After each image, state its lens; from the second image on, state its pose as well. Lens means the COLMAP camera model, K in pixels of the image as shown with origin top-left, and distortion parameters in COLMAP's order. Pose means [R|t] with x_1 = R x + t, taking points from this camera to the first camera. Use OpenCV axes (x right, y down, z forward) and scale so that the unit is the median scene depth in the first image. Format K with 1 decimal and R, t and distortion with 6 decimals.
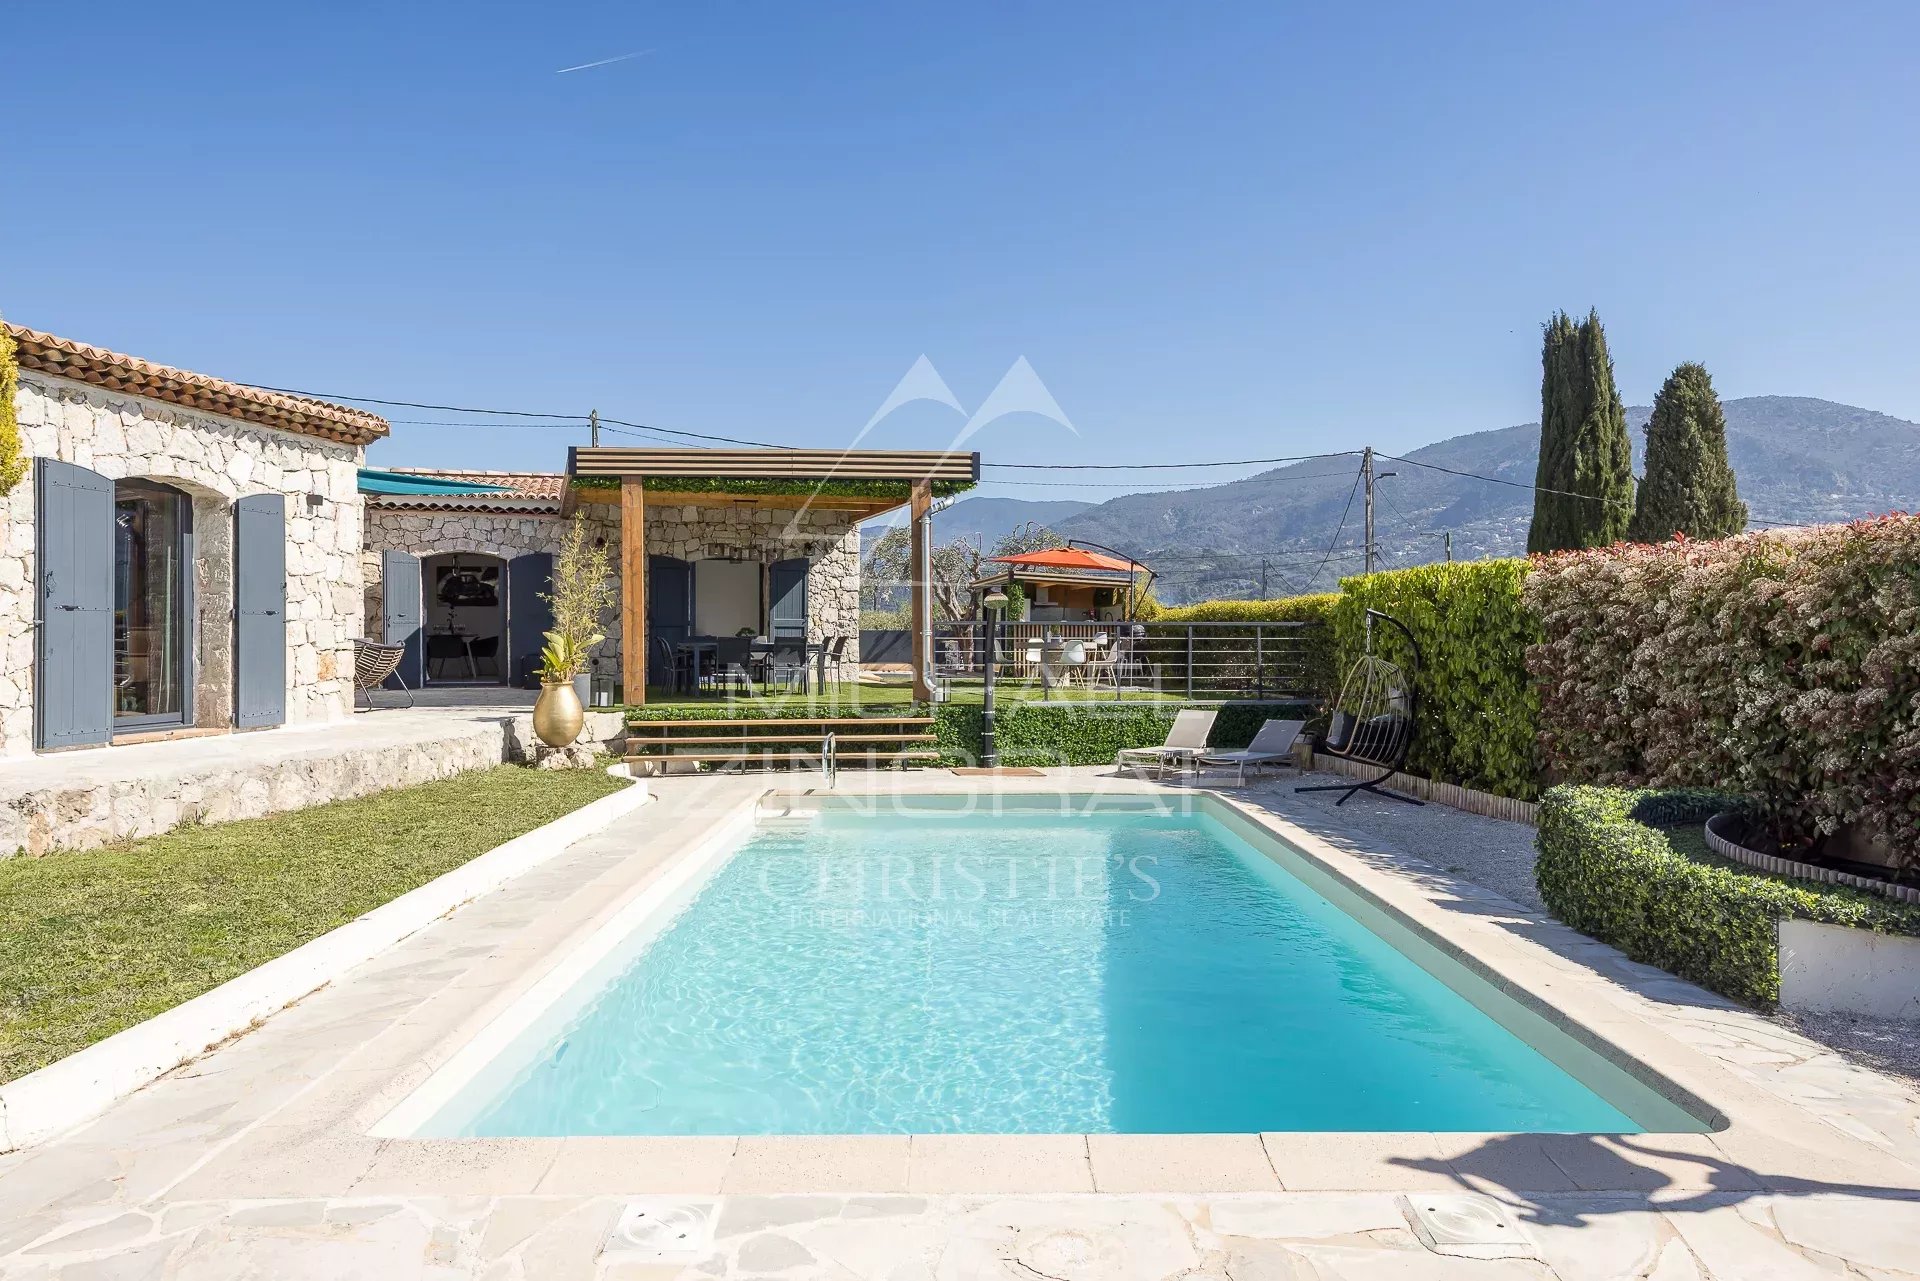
lens RADIAL K [[1299.1, 0, 1002.8], [0, 1299.1, 636.0], [0, 0, 1]] dist [0.034216, -0.001584]
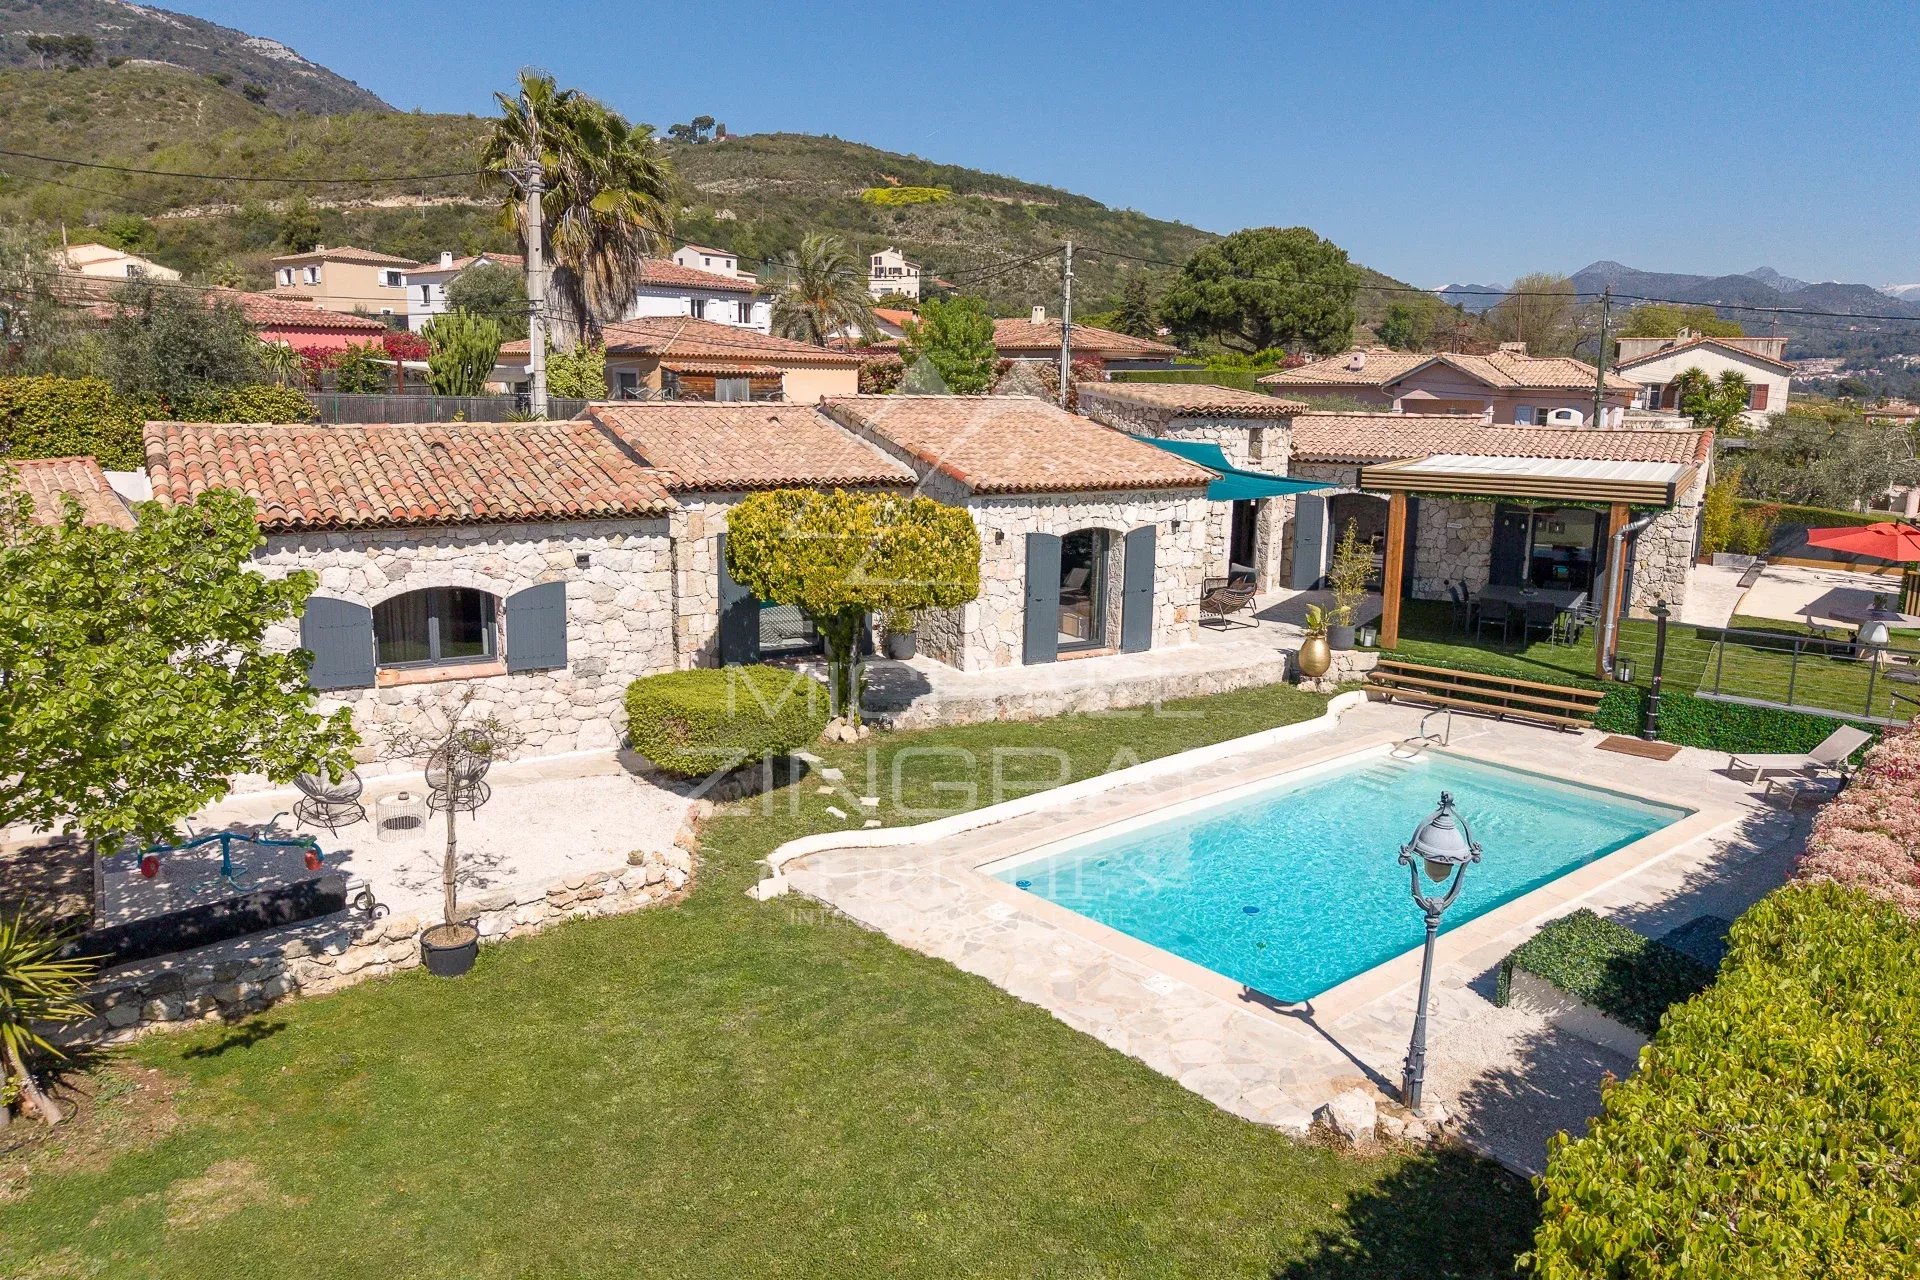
lens RADIAL K [[1566.1, 0, 960.0], [0, 1566.1, 640.0], [0, 0, 1]] dist [-0.120956, -0.000877]
pose [[0.648315, 0.175372, -0.740900, 0.836892], [-0.032204, 0.978556, 0.203446, -0.357120], [0.760691, -0.108037, 0.640061, -0.552239]]
